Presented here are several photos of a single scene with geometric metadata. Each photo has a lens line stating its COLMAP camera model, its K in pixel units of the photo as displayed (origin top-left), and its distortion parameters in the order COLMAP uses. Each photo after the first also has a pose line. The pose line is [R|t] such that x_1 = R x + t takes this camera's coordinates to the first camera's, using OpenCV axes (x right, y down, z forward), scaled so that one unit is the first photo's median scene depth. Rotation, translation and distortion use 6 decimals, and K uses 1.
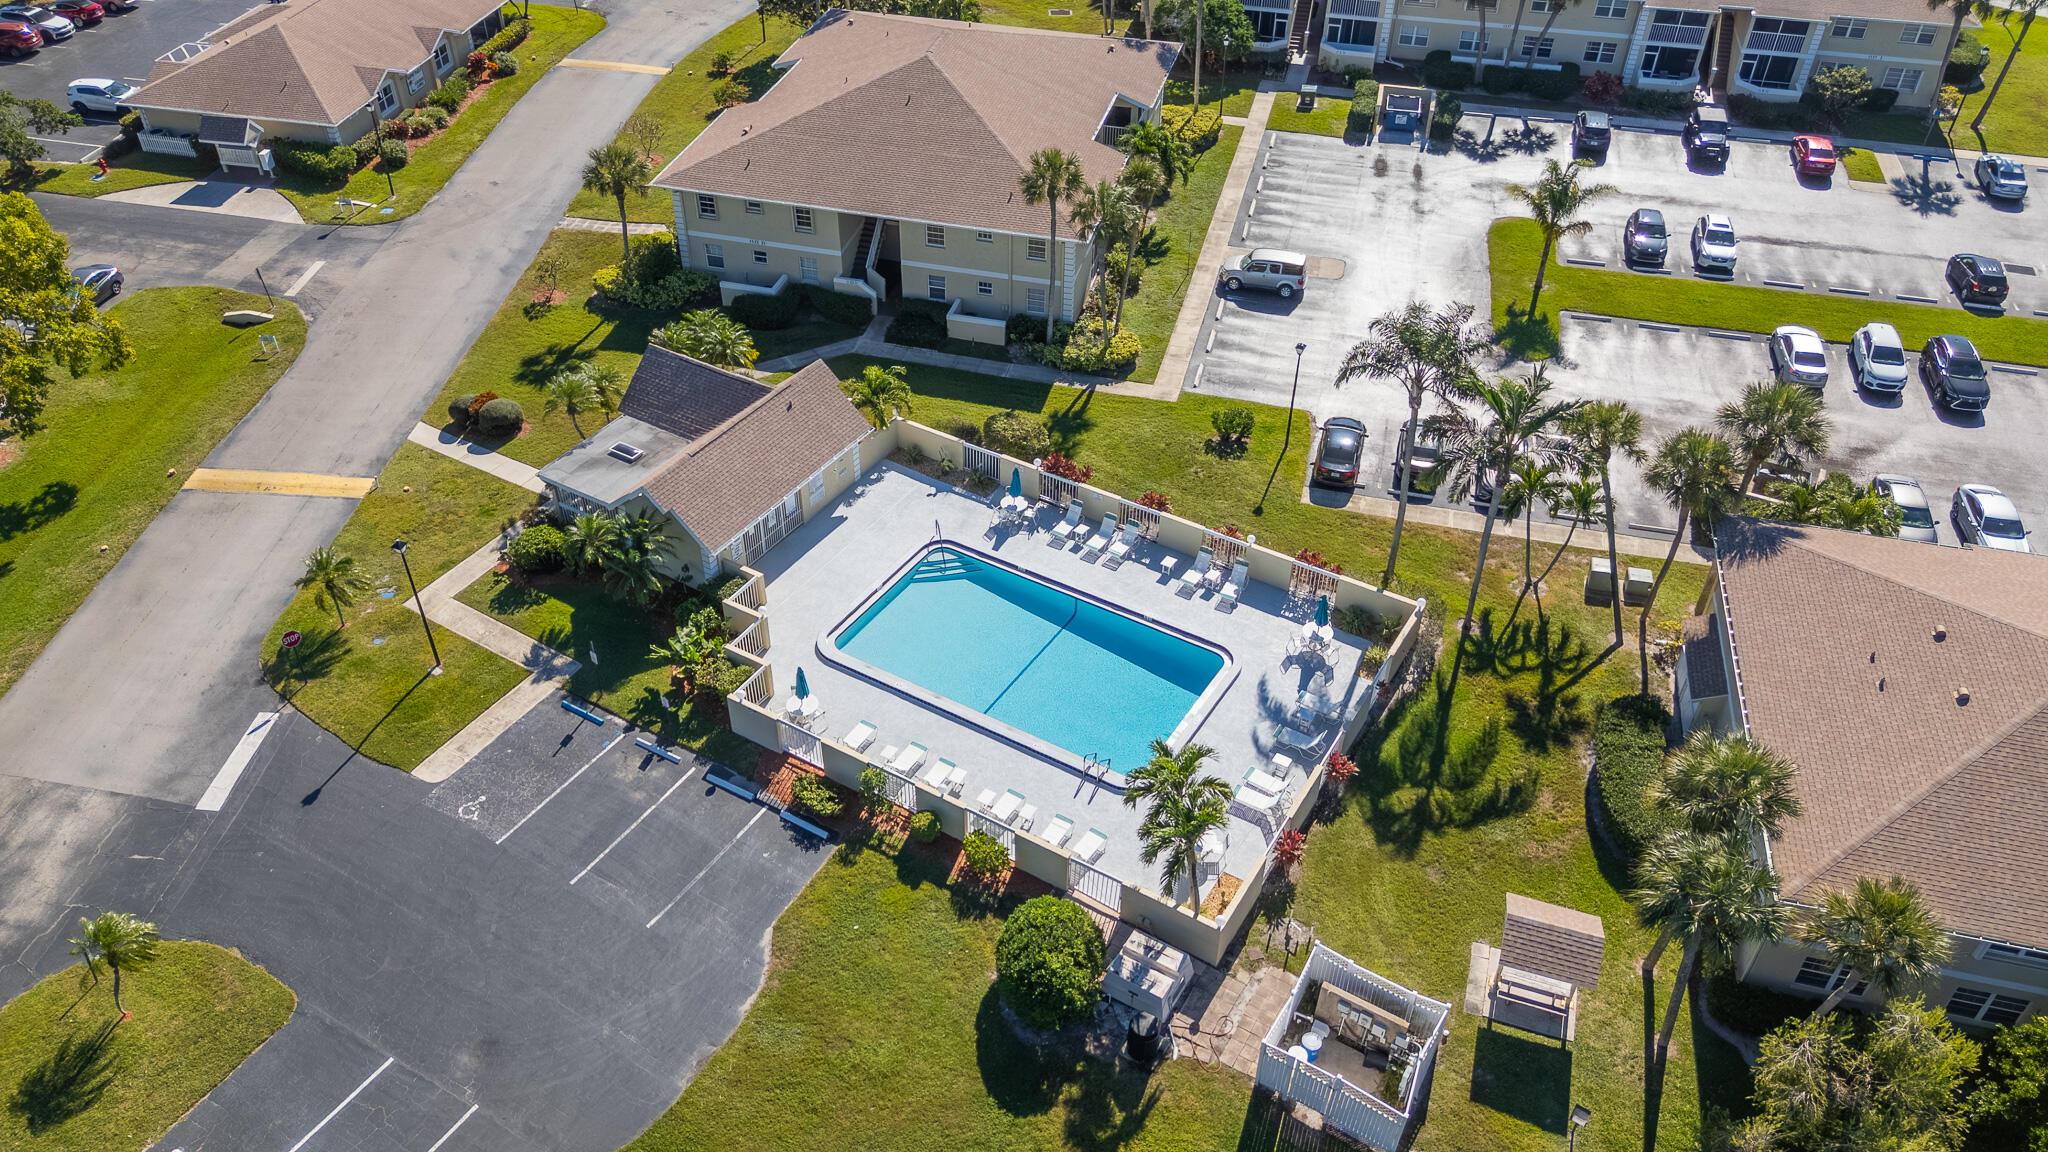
lens RADIAL K [[1533.1, 0, 1024.0], [0, 1533.1, 576.0], [0, 0, 1]] dist [0.063782, -0.001434]
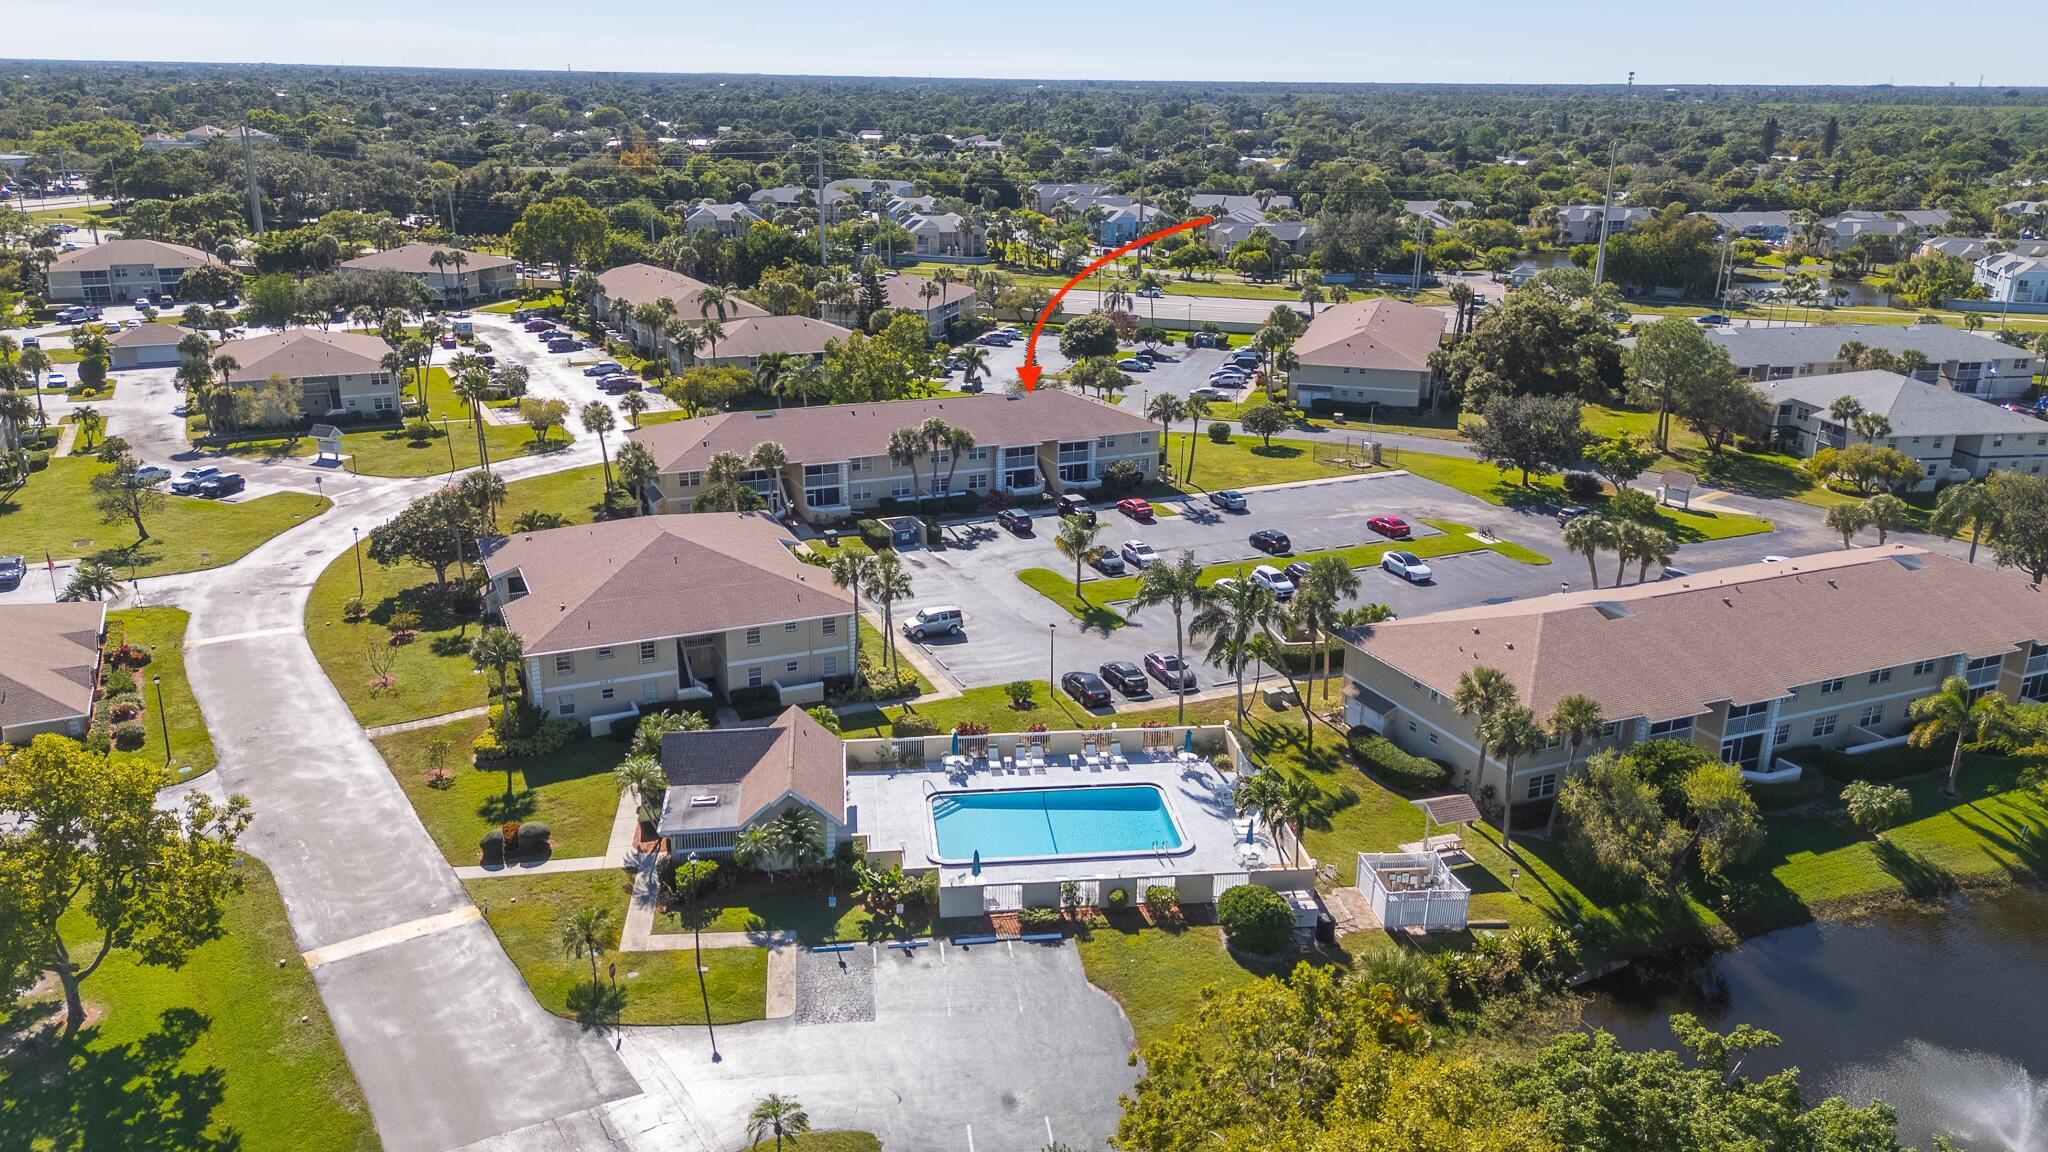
lens RADIAL K [[1533.1, 0, 1024.0], [0, 1533.1, 576.0], [0, 0, 1]] dist [0.063782, -0.001434]
pose [[0.781930, -0.196712, 0.591515, -0.630762], [0.393376, 0.891815, -0.223429, 0.117972], [-0.483571, 0.407394, 0.774719, -0.160543]]
